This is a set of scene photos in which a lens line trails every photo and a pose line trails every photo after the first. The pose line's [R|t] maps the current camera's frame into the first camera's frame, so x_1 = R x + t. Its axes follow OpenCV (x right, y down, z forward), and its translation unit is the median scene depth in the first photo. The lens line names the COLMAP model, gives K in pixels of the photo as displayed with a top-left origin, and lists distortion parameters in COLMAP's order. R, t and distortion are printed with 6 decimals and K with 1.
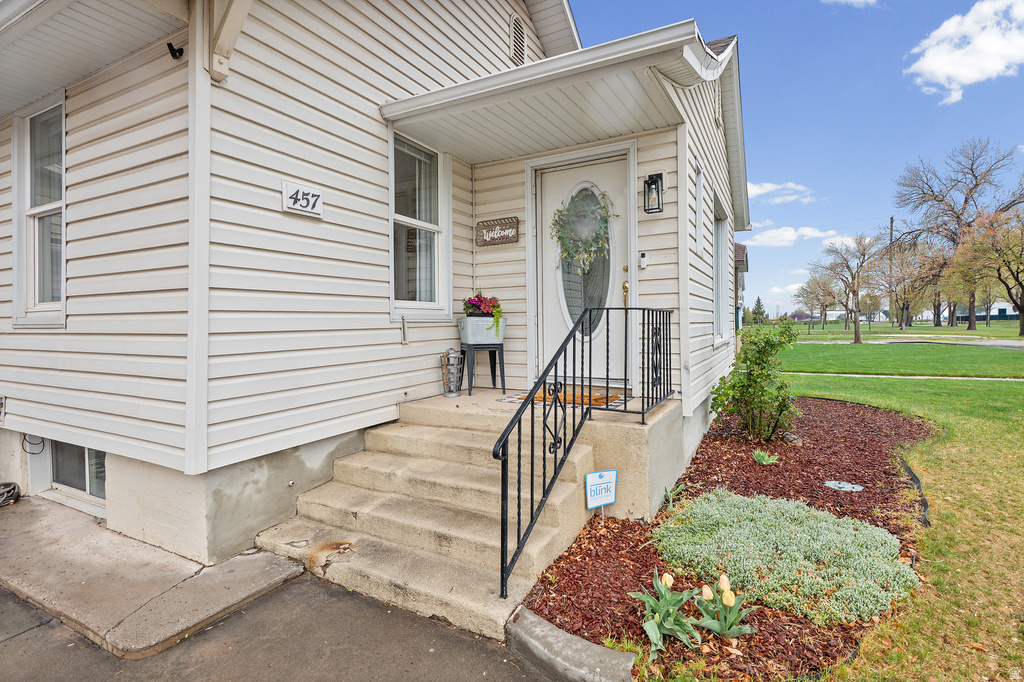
lens RADIAL K [[495.6, 0, 522.2], [0, 495.6, 327.0], [0, 0, 1]] dist [-0.003770, -0.000234]
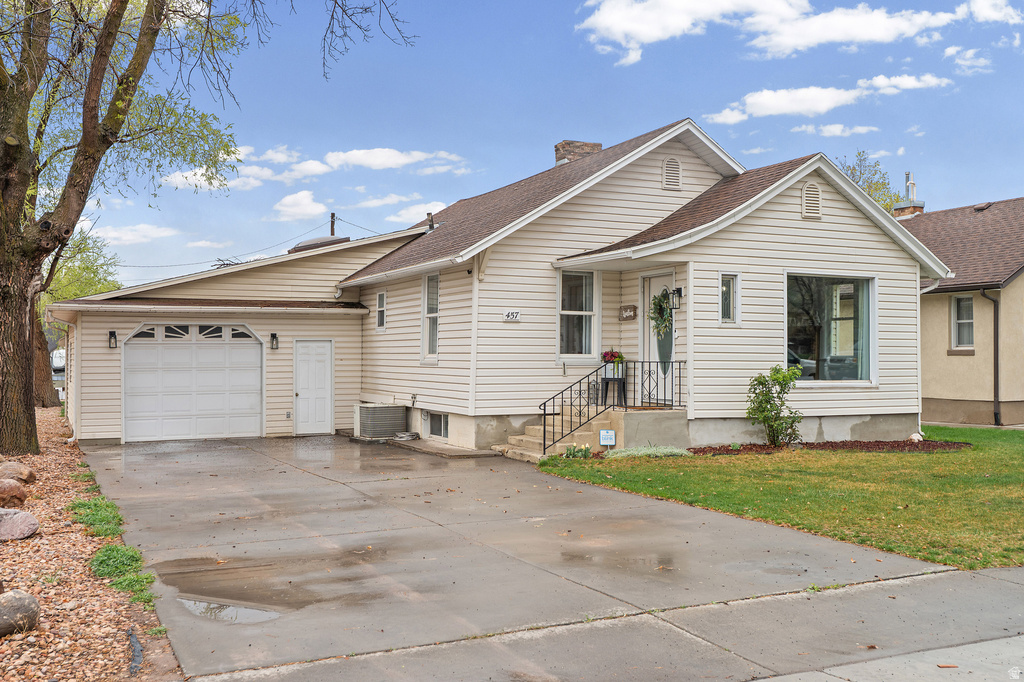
lens RADIAL K [[1026.7, 0, 508.3], [0, 1026.7, 349.7], [0, 0, 1]] dist [-0.003546, 0.000000]
pose [[0.794749, 0.010454, -0.606848, 2.047879], [-0.022309, 0.999679, -0.011994, -0.017245], [0.606528, 0.023070, 0.794727, -2.374725]]
